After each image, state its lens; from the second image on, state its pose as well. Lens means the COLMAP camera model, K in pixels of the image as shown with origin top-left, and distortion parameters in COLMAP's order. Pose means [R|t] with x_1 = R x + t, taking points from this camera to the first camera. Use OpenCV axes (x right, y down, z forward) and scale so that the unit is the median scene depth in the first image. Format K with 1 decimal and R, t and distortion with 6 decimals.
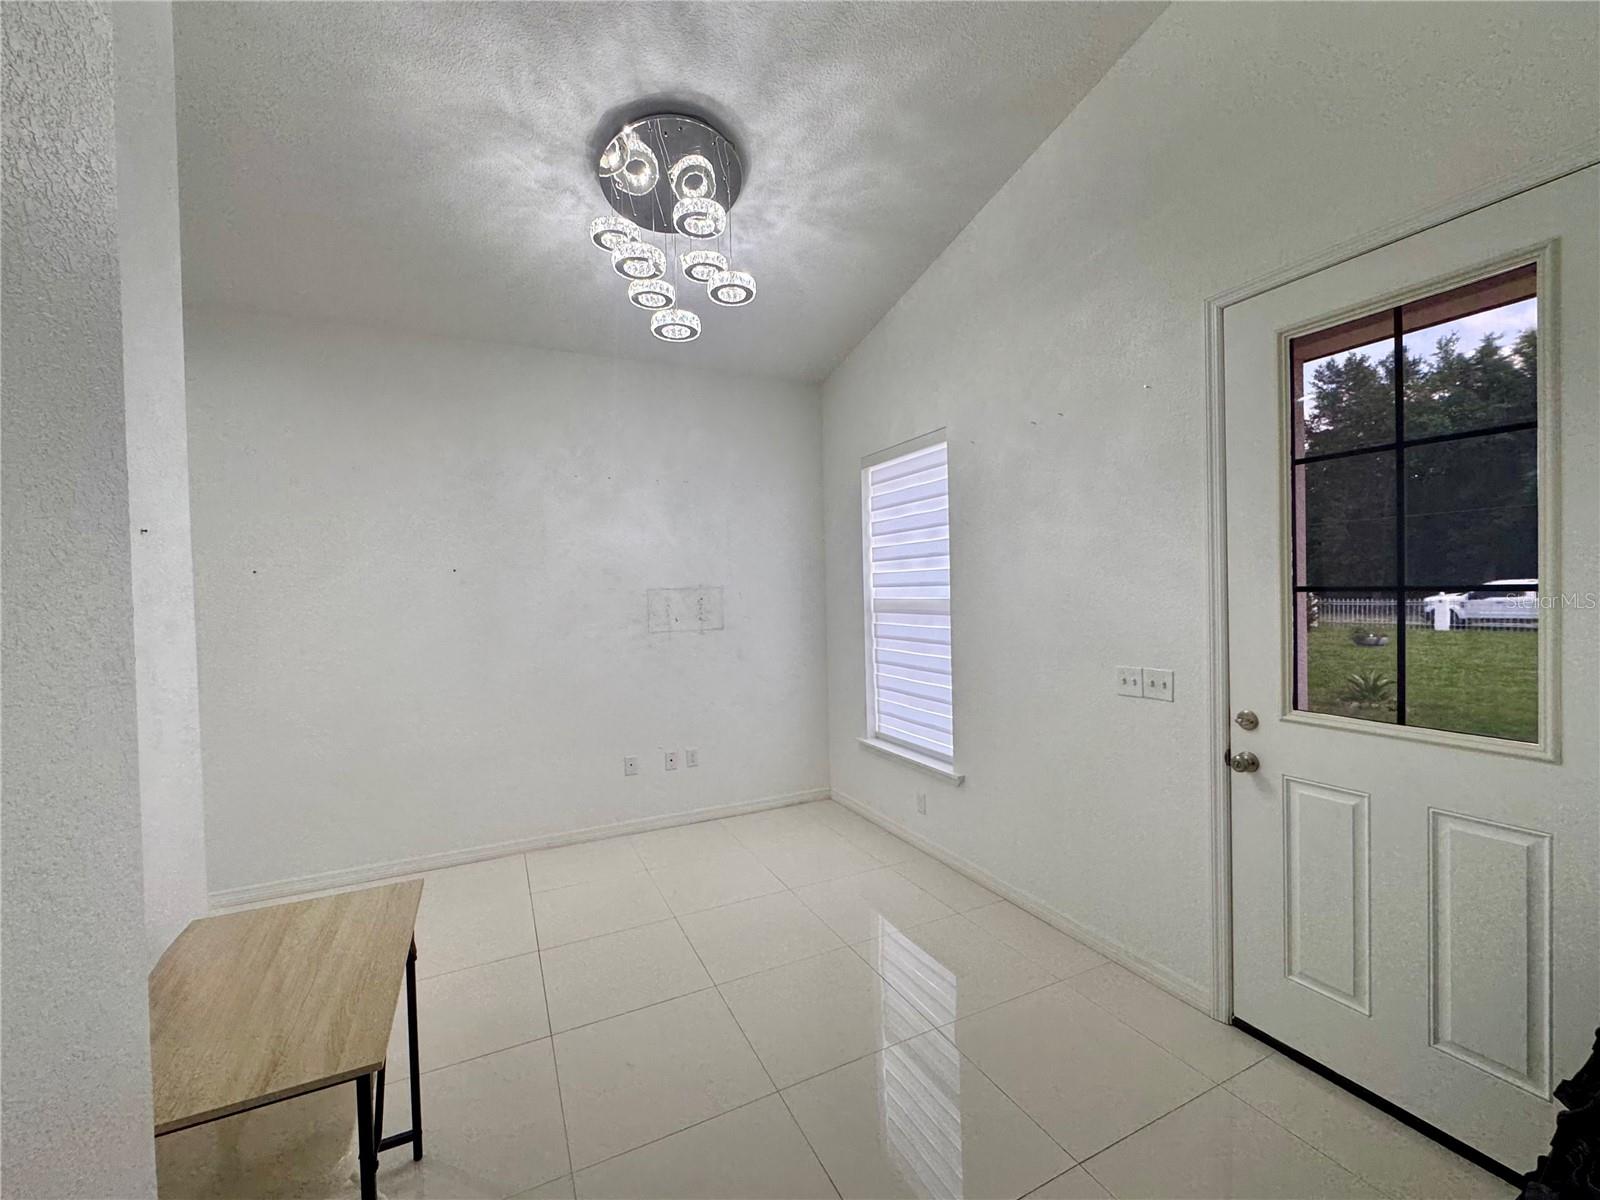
lens RADIAL K [[648.2, 0, 800.0], [0, 648.2, 600.0], [0, 0, 1]] dist [-0.000109, -0.000052]
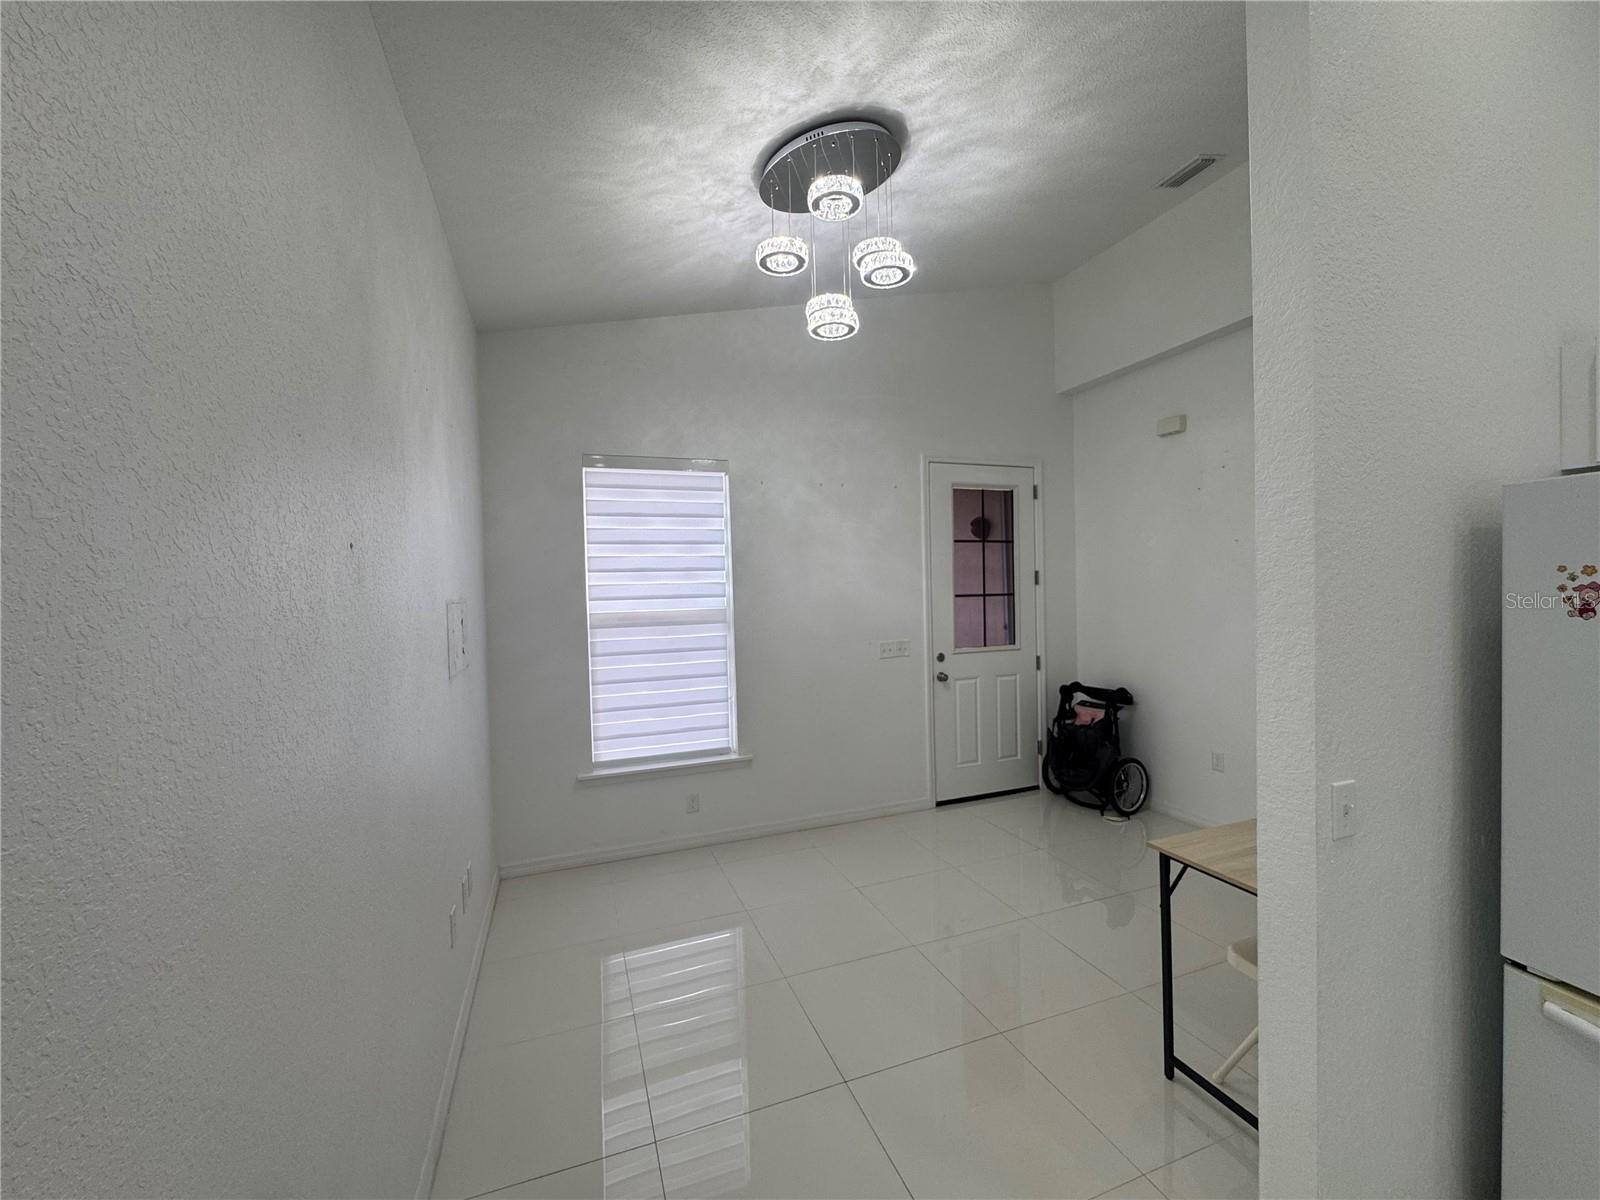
lens RADIAL K [[648.2, 0, 800.0], [0, 648.2, 600.0], [0, 0, 1]] dist [-0.000109, -0.000052]
pose [[0.096274, 0.005004, 0.995342, -0.929748], [0.039568, 0.999178, -0.008850, -0.002413], [-0.994568, 0.040235, 0.095997, 0.778821]]
